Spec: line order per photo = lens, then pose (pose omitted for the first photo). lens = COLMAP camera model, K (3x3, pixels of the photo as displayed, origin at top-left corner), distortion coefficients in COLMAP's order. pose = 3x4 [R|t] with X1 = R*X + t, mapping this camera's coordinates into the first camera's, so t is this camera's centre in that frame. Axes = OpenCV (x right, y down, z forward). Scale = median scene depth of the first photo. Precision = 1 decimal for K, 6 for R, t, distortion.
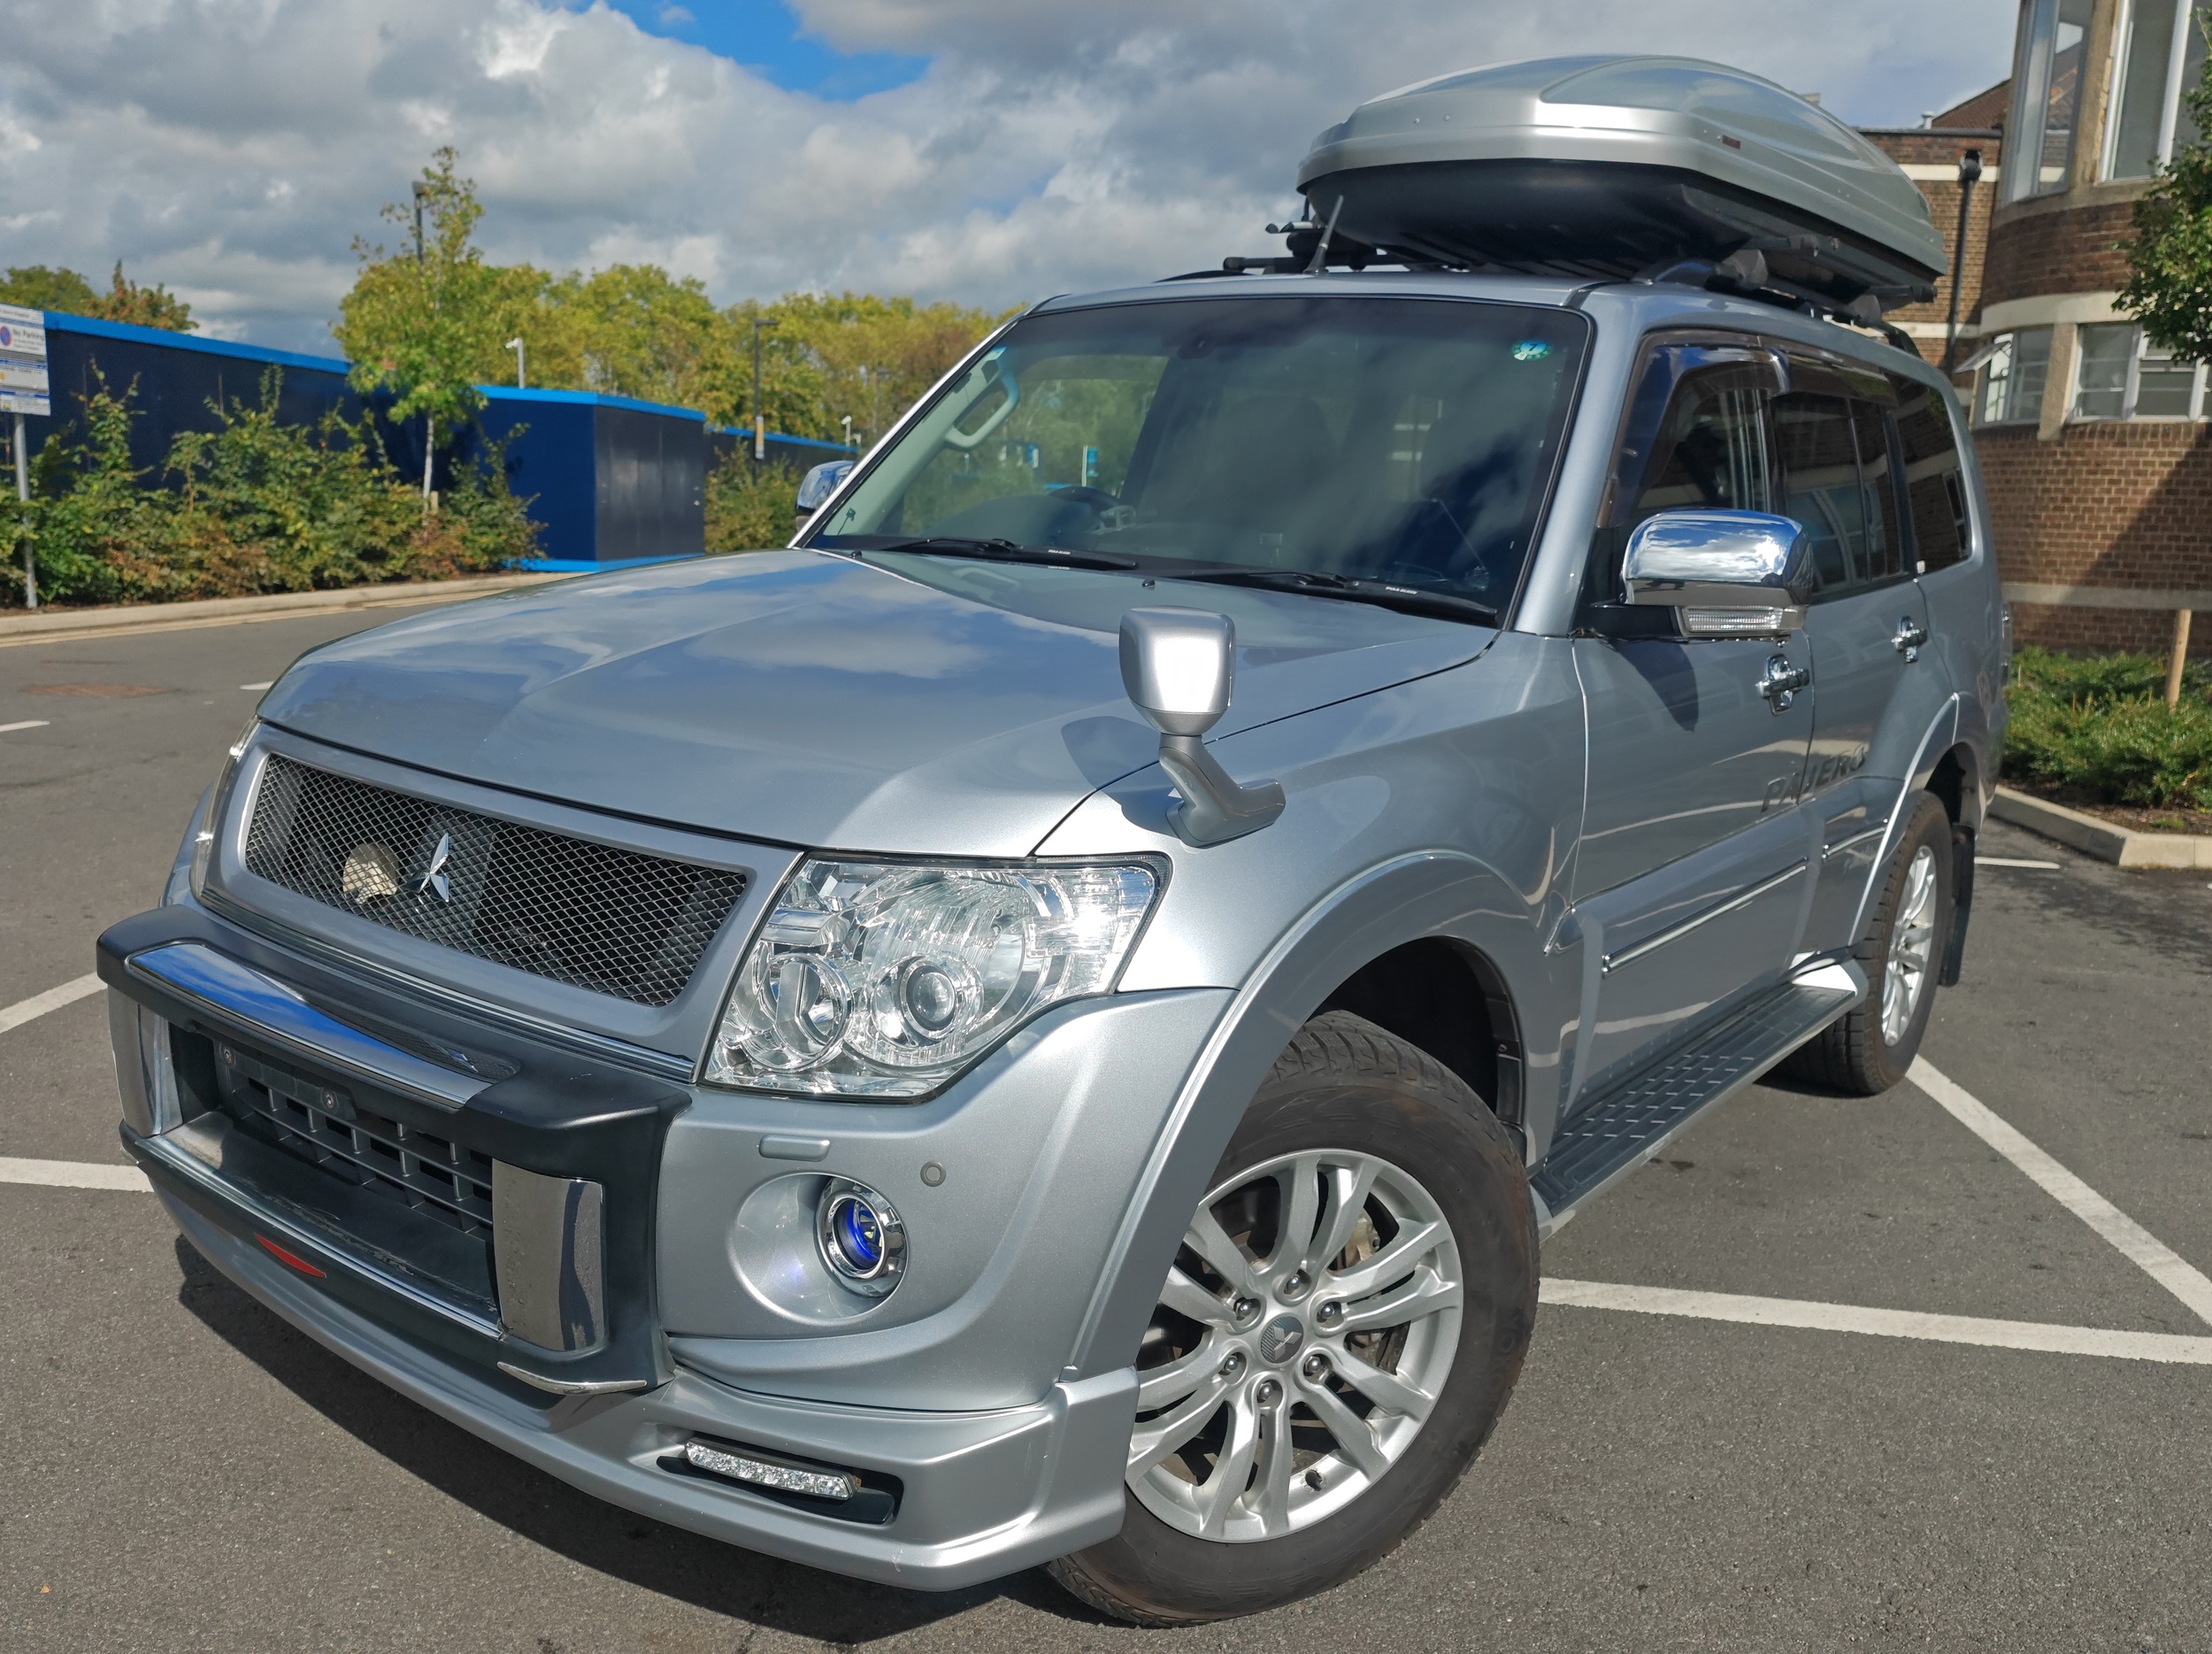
lens RADIAL K [[1741.7, 0, 1102.1], [0, 1741.7, 832.2], [0, 0, 1]] dist [0.059678, -0.061740]
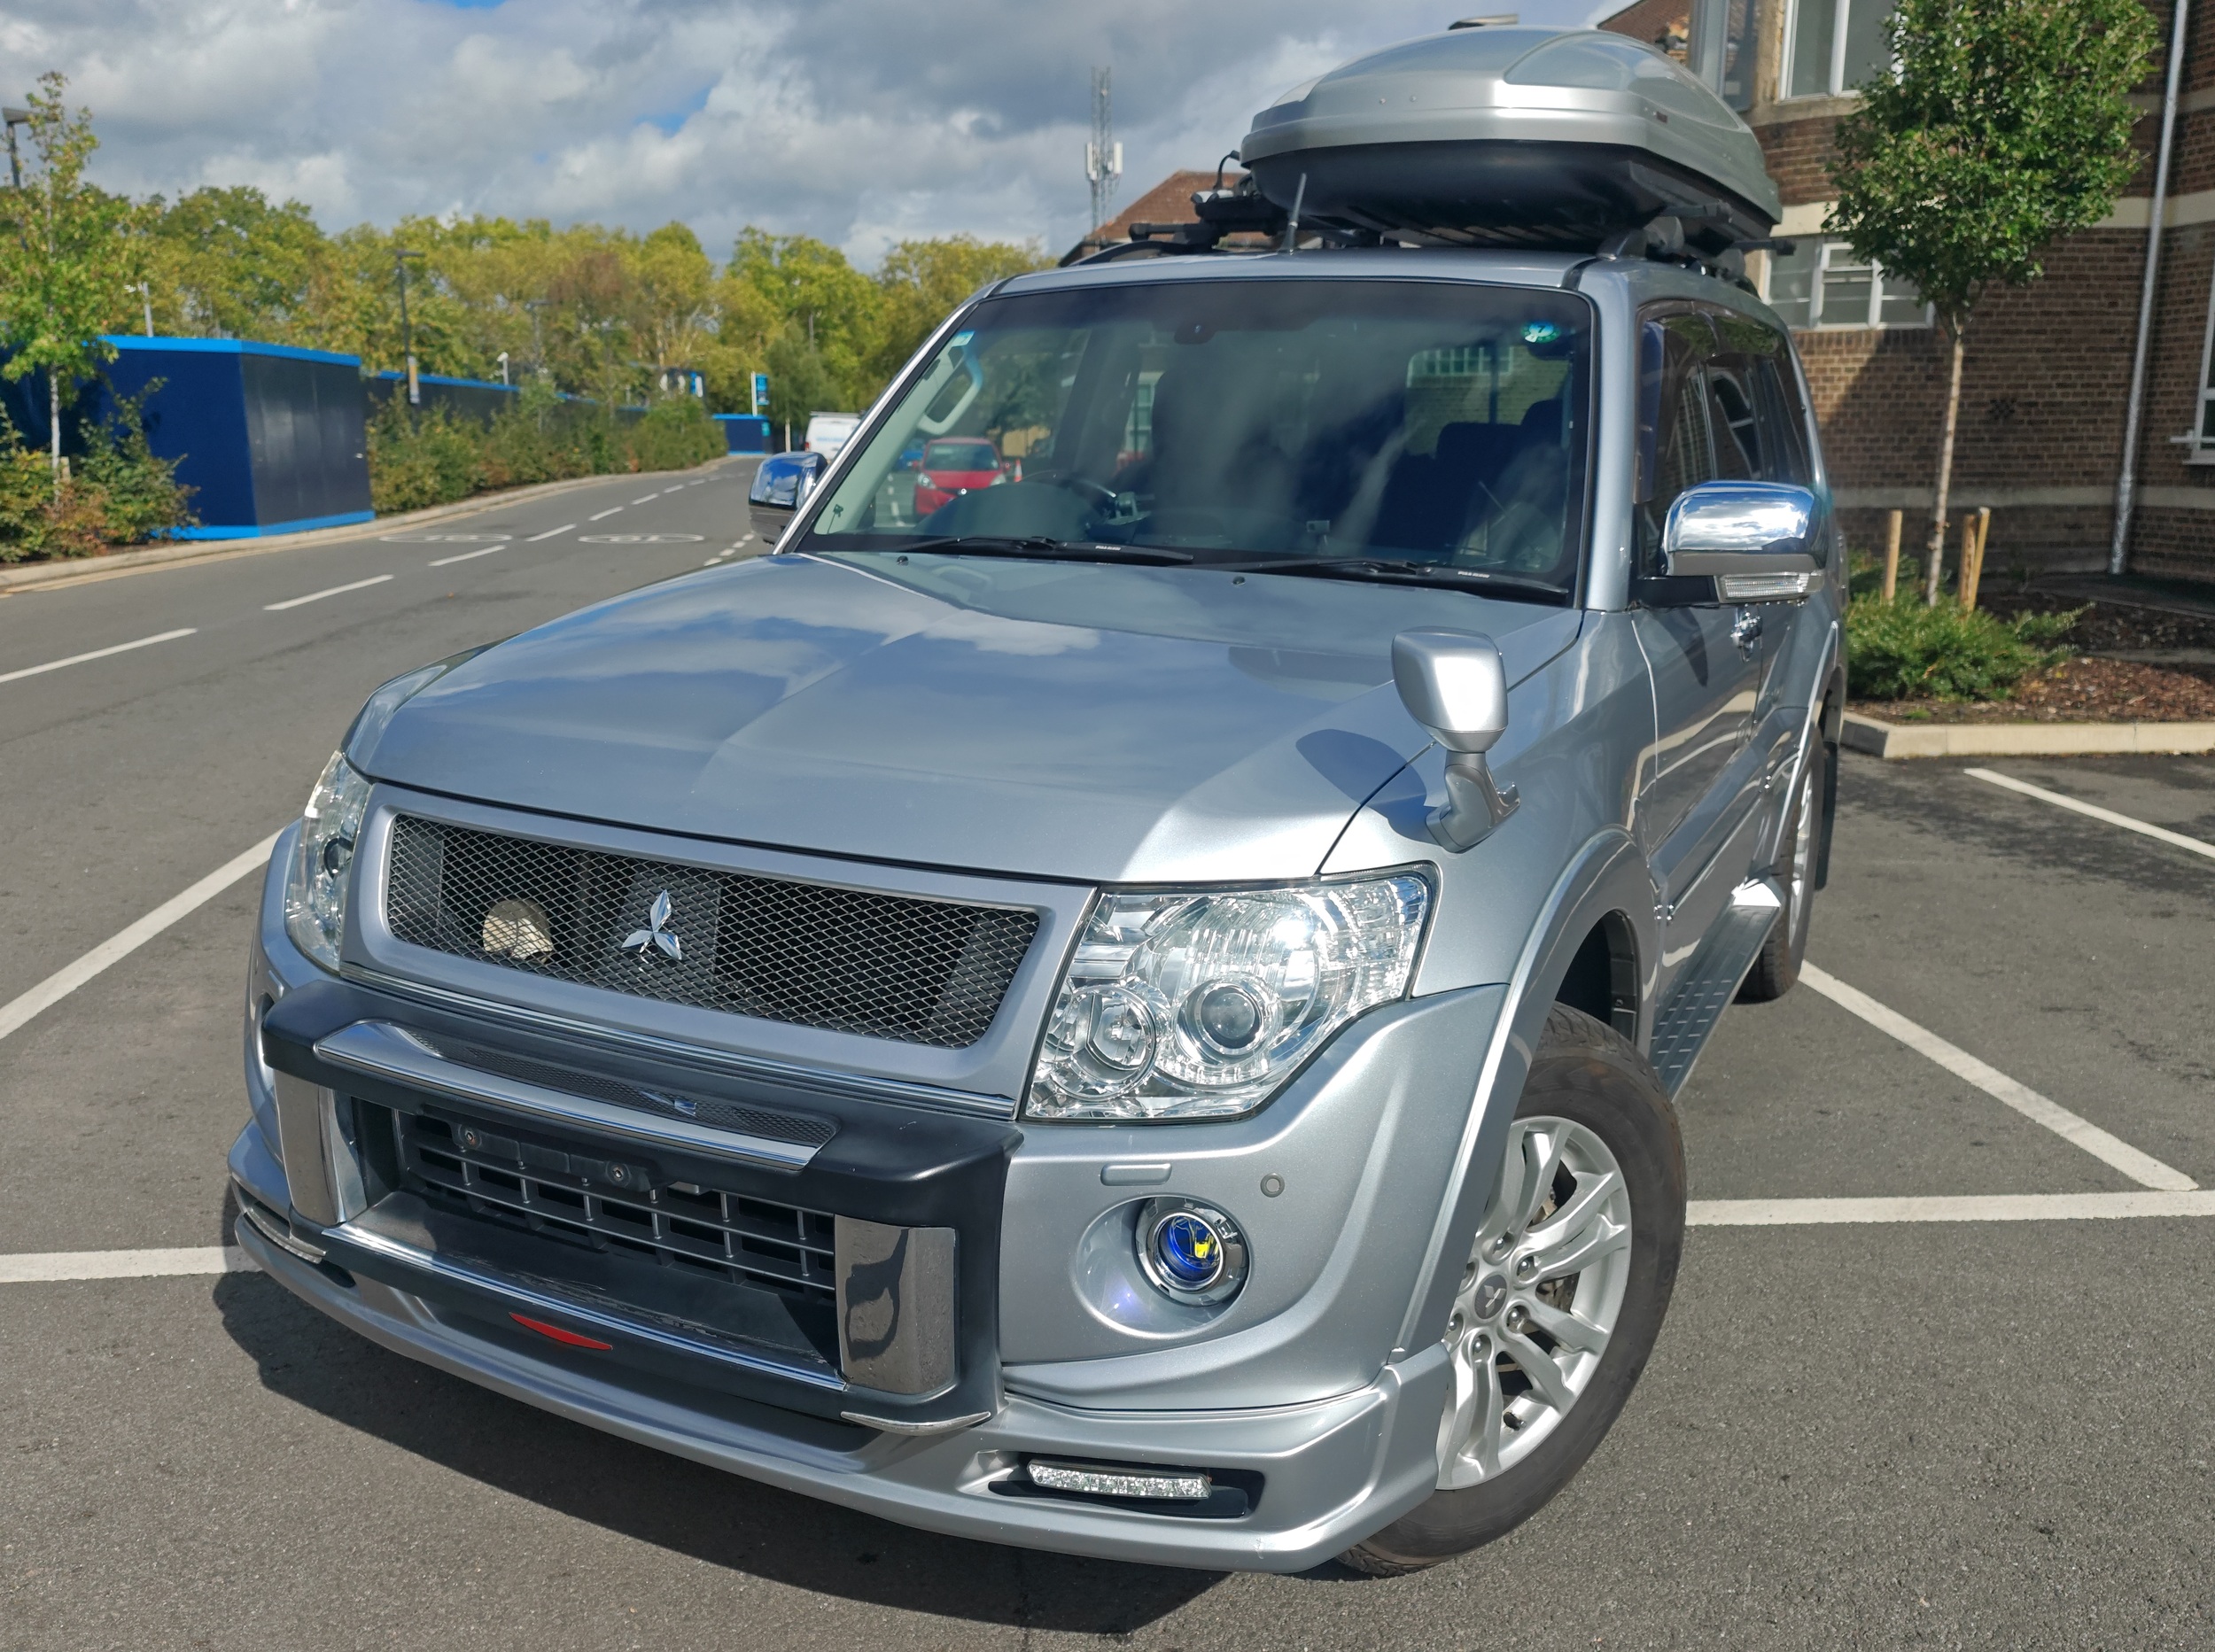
lens RADIAL K [[1788.1, 0, 1095.1], [0, 1788.1, 837.8], [0, 0, 1]] dist [0.037172, -0.011175]
pose [[0.983700, -0.076399, 0.162781, -0.172812], [0.069926, 0.996530, 0.045139, -0.033031], [-0.165665, -0.033021, 0.985629, -0.018304]]
